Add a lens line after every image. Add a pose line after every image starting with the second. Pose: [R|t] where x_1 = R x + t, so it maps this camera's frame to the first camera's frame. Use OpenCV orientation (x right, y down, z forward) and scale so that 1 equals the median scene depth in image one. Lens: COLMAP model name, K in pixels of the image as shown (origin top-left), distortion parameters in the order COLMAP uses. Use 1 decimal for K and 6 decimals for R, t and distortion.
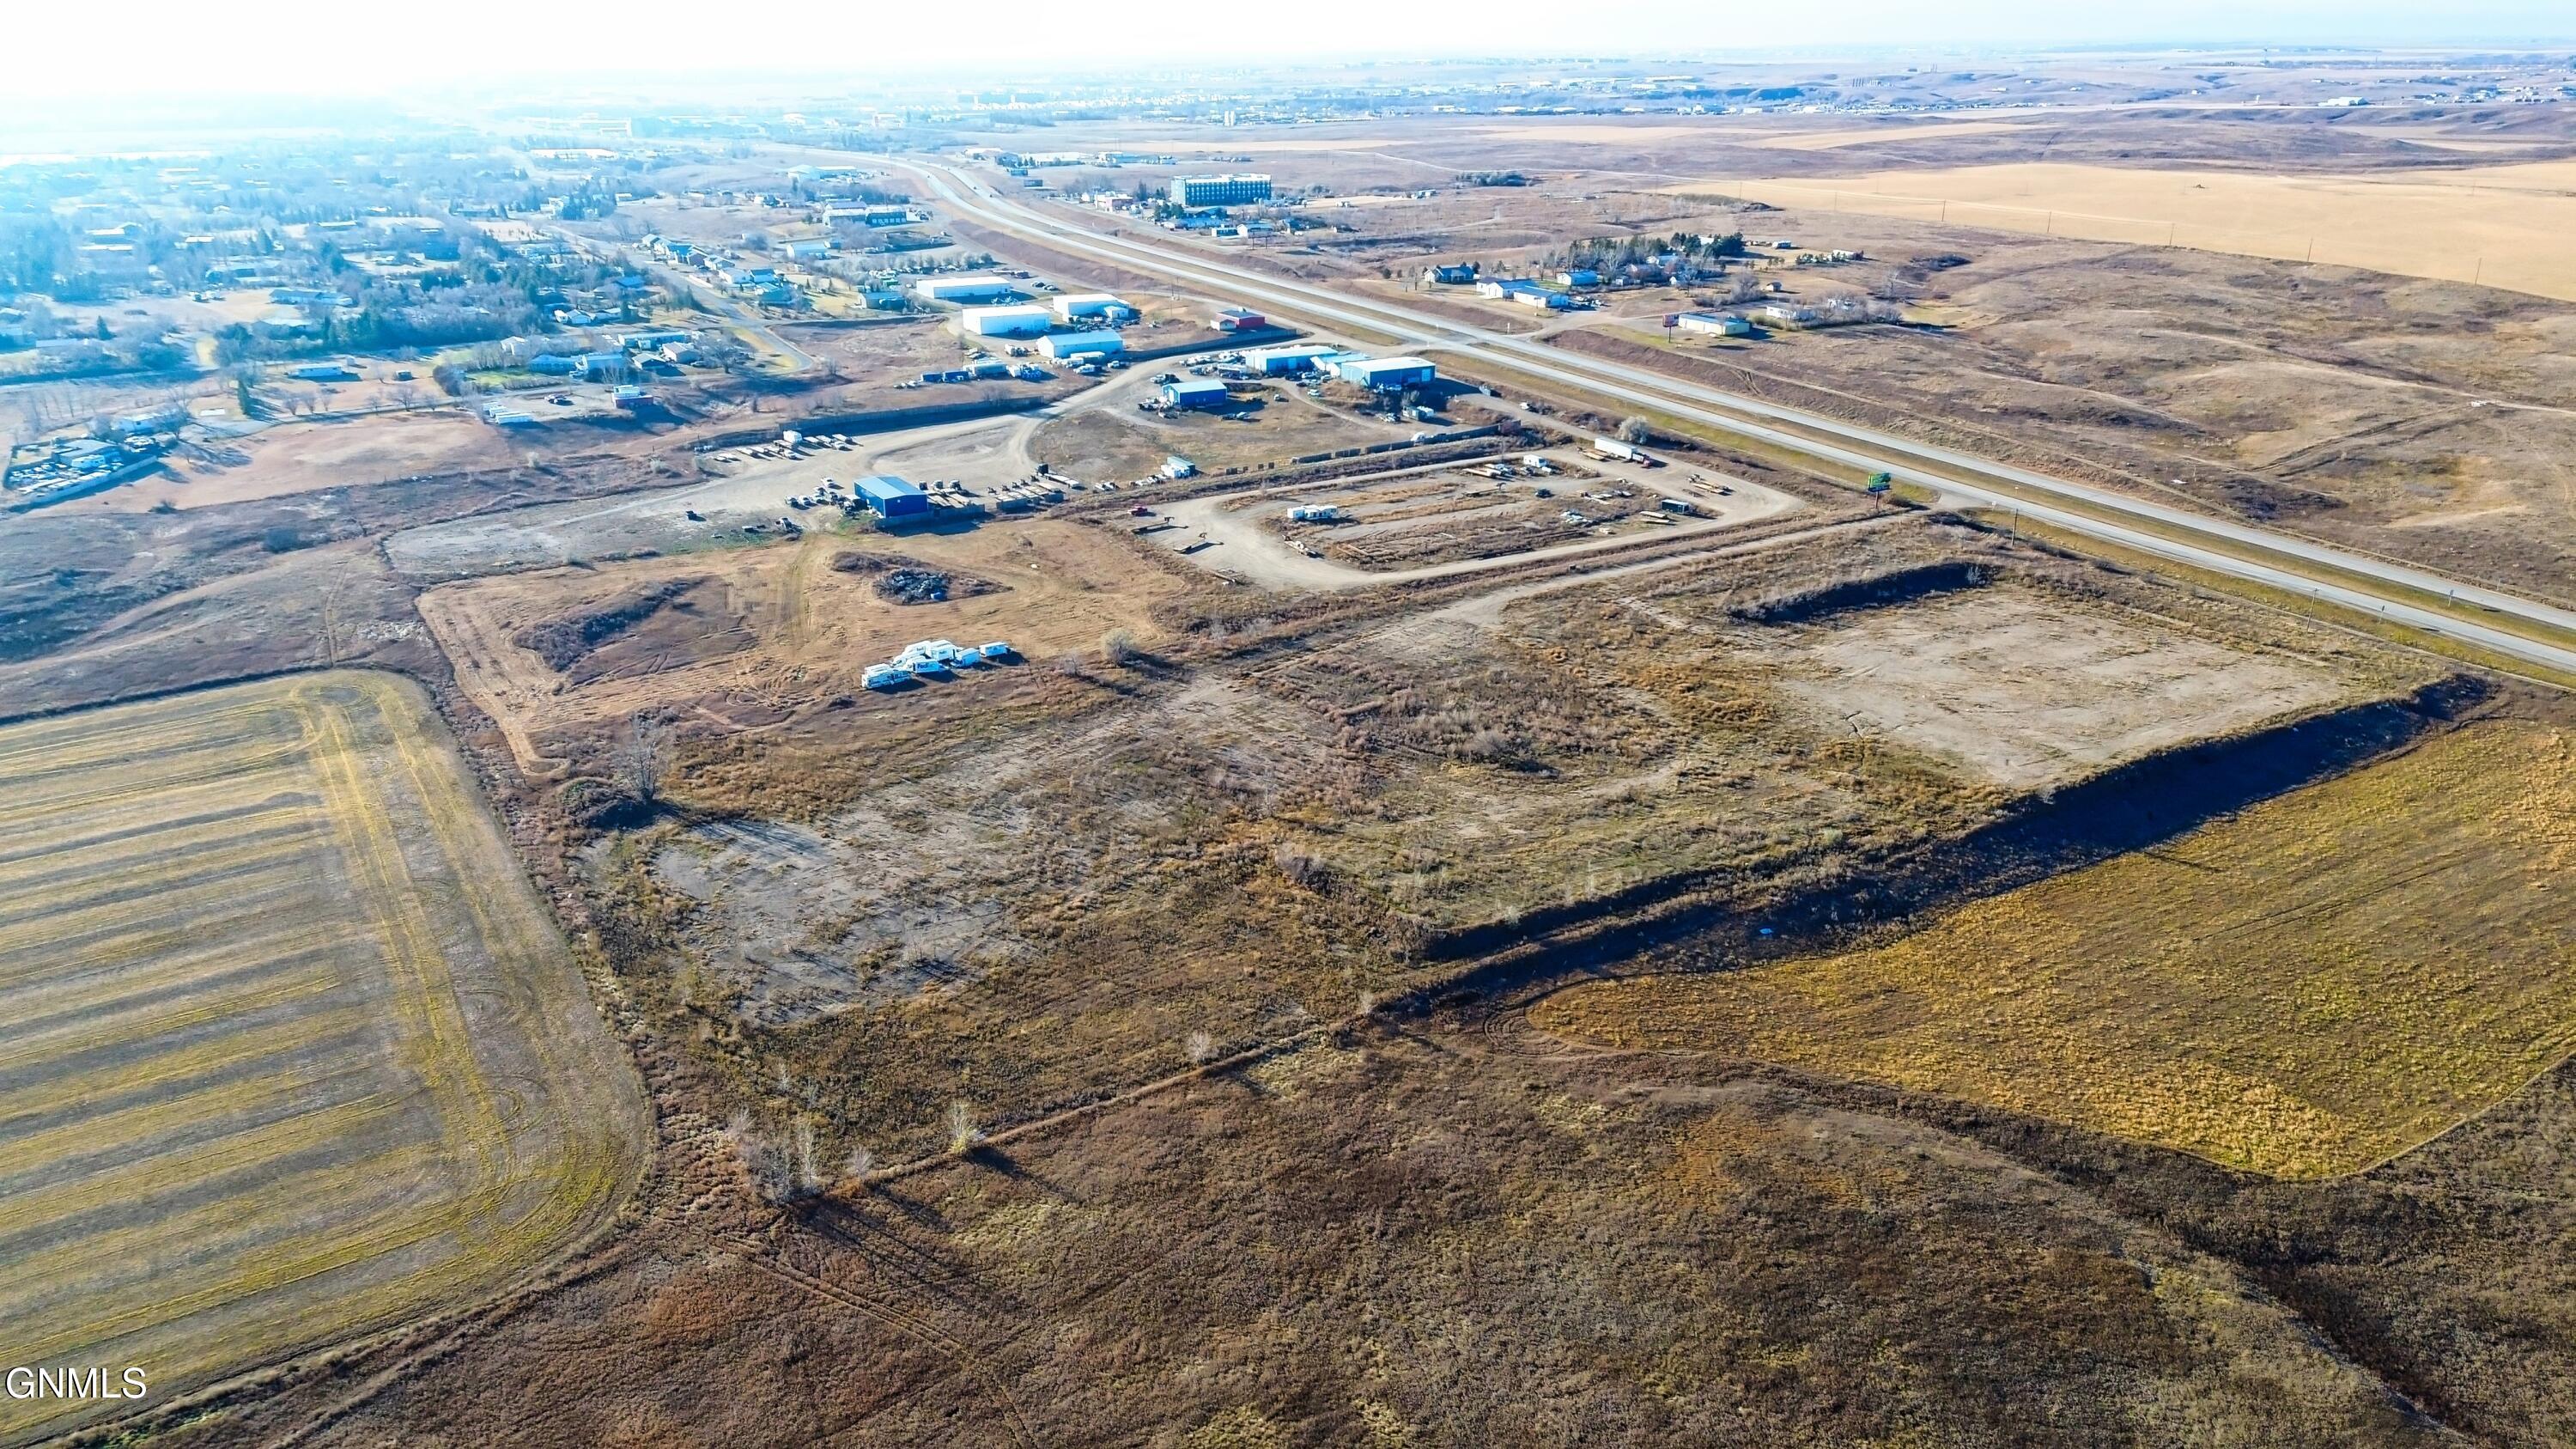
lens RADIAL K [[1809.6, 0, 1286.3], [0, 1809.6, 712.5], [0, 0, 1]] dist [0.079519, -0.073632]
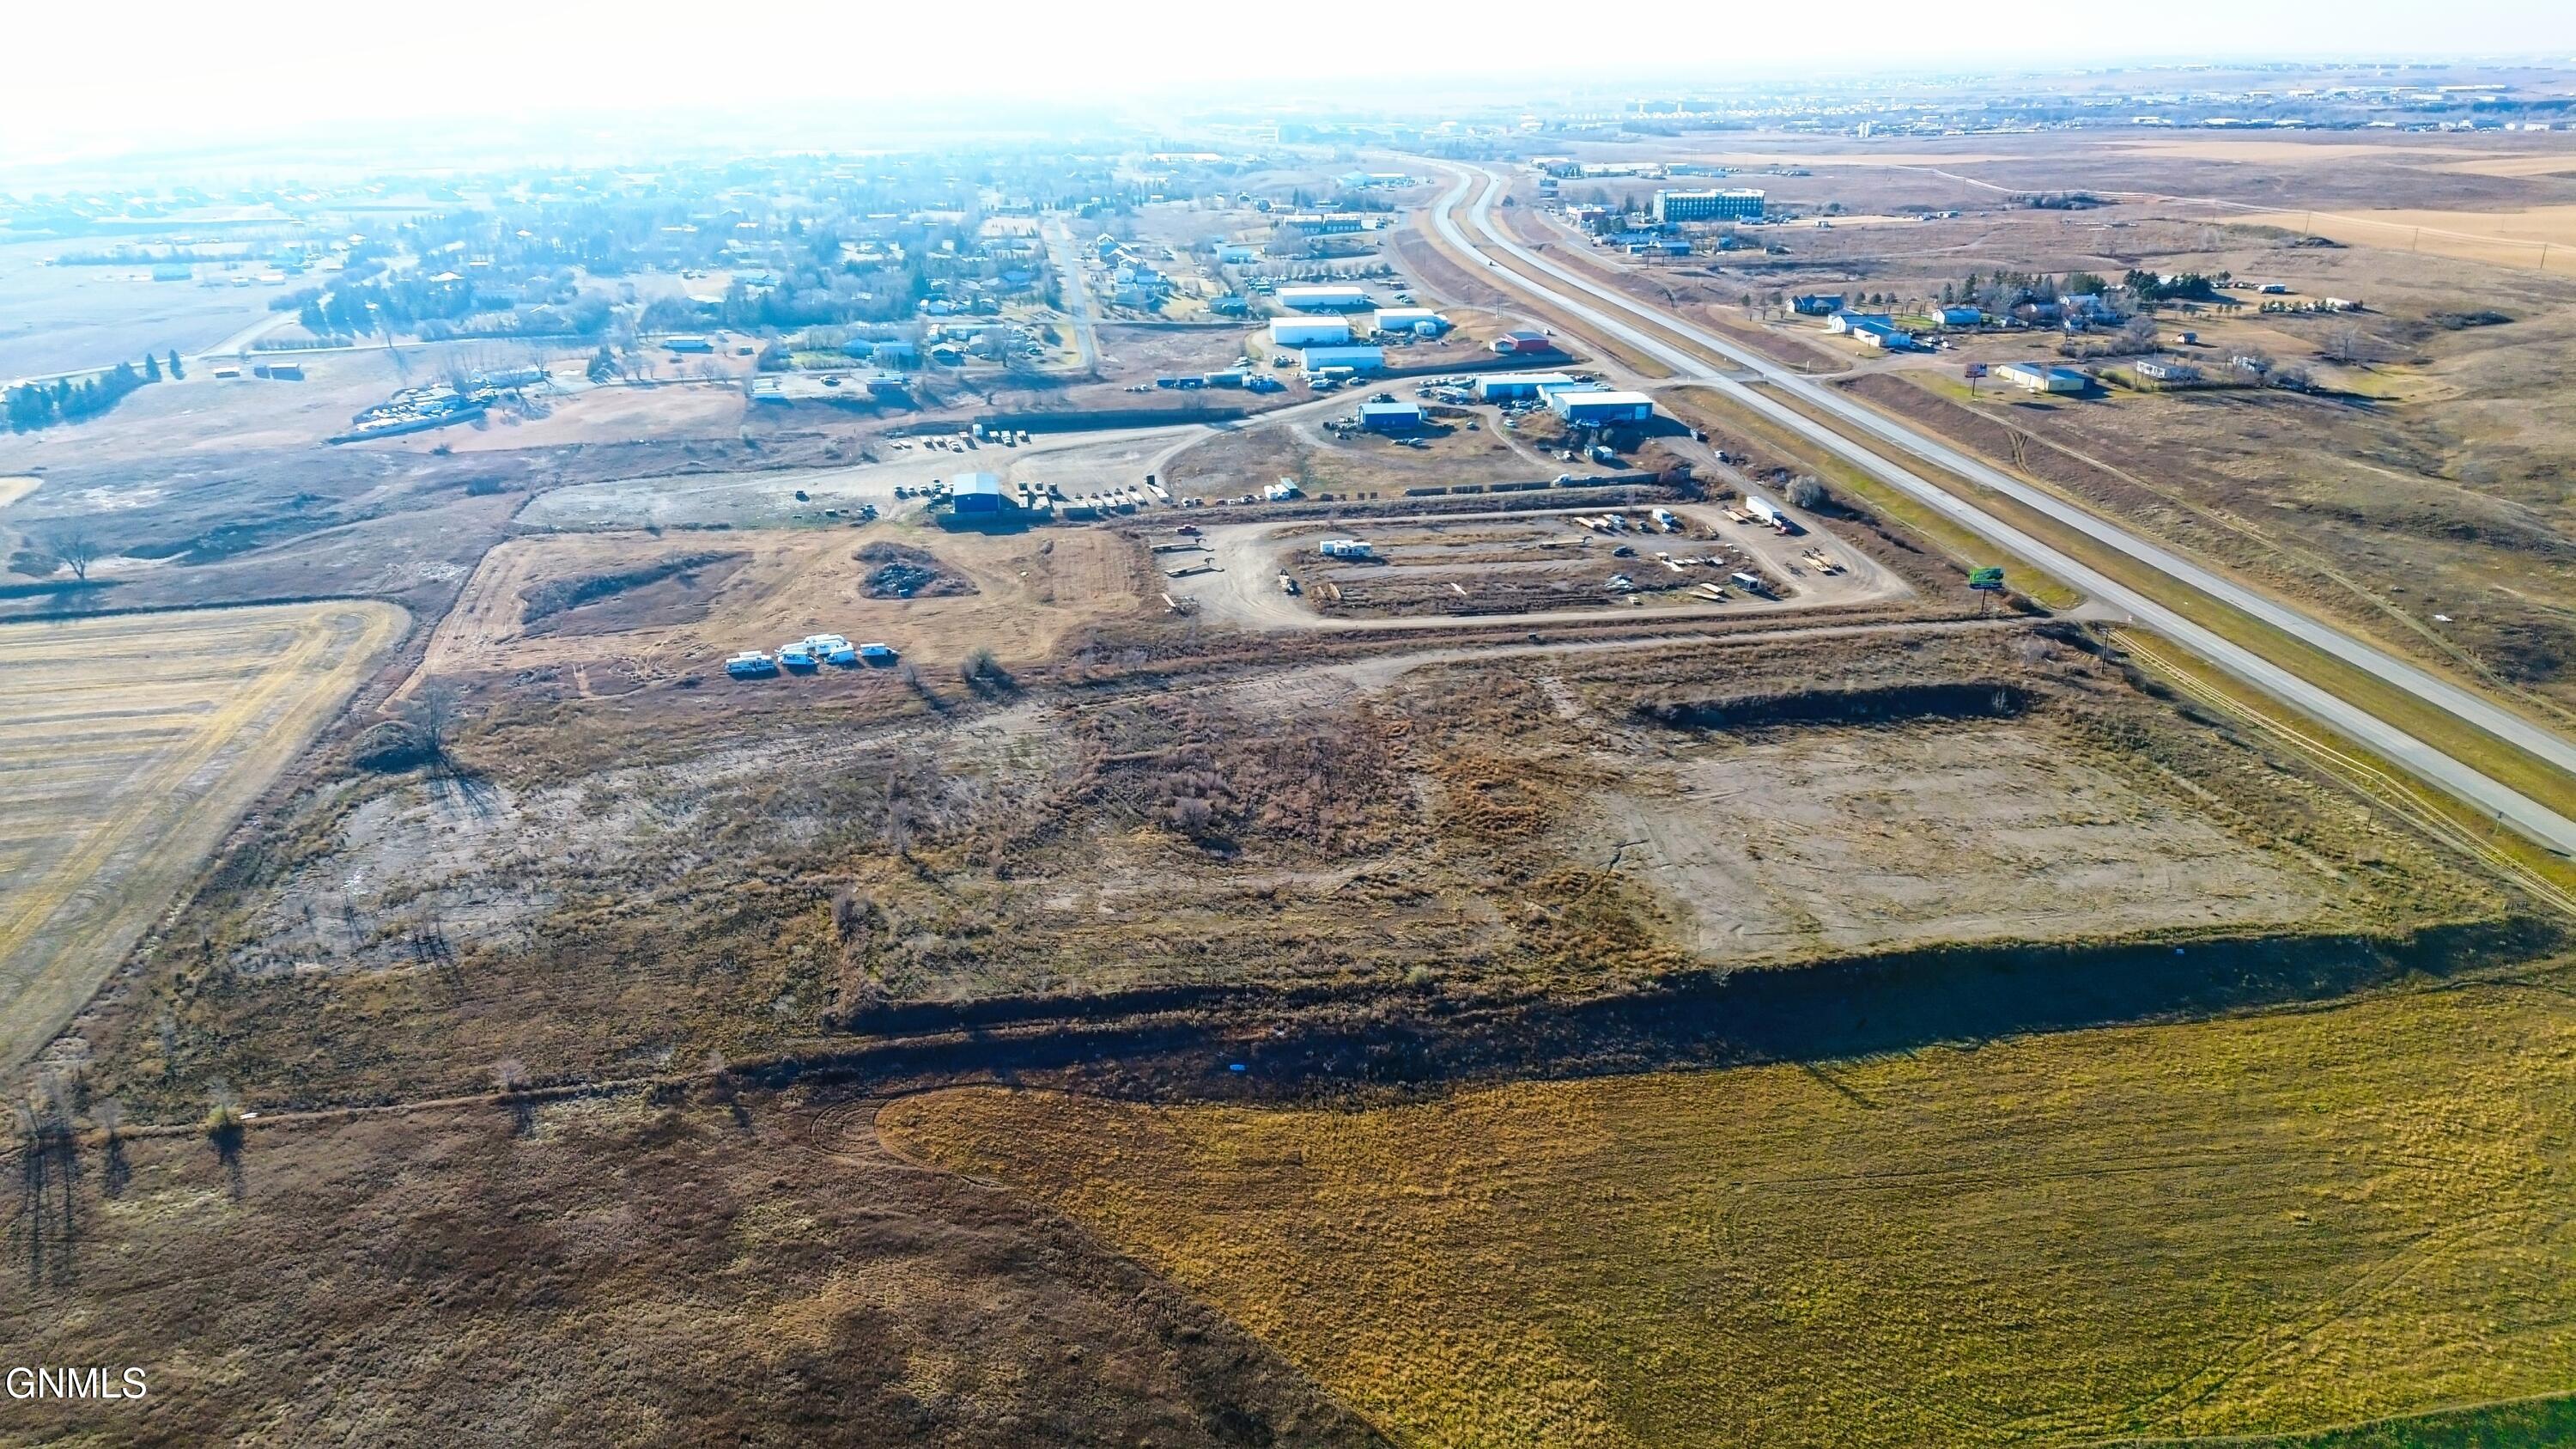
lens RADIAL K [[1809.6, 0, 1286.3], [0, 1809.6, 712.5], [0, 0, 1]] dist [0.079519, -0.073632]
pose [[0.927811, 0.128651, -0.350164, 0.387488], [-0.130219, 0.991300, 0.019170, -0.046842], [0.349584, 0.027811, 0.936492, 0.128009]]
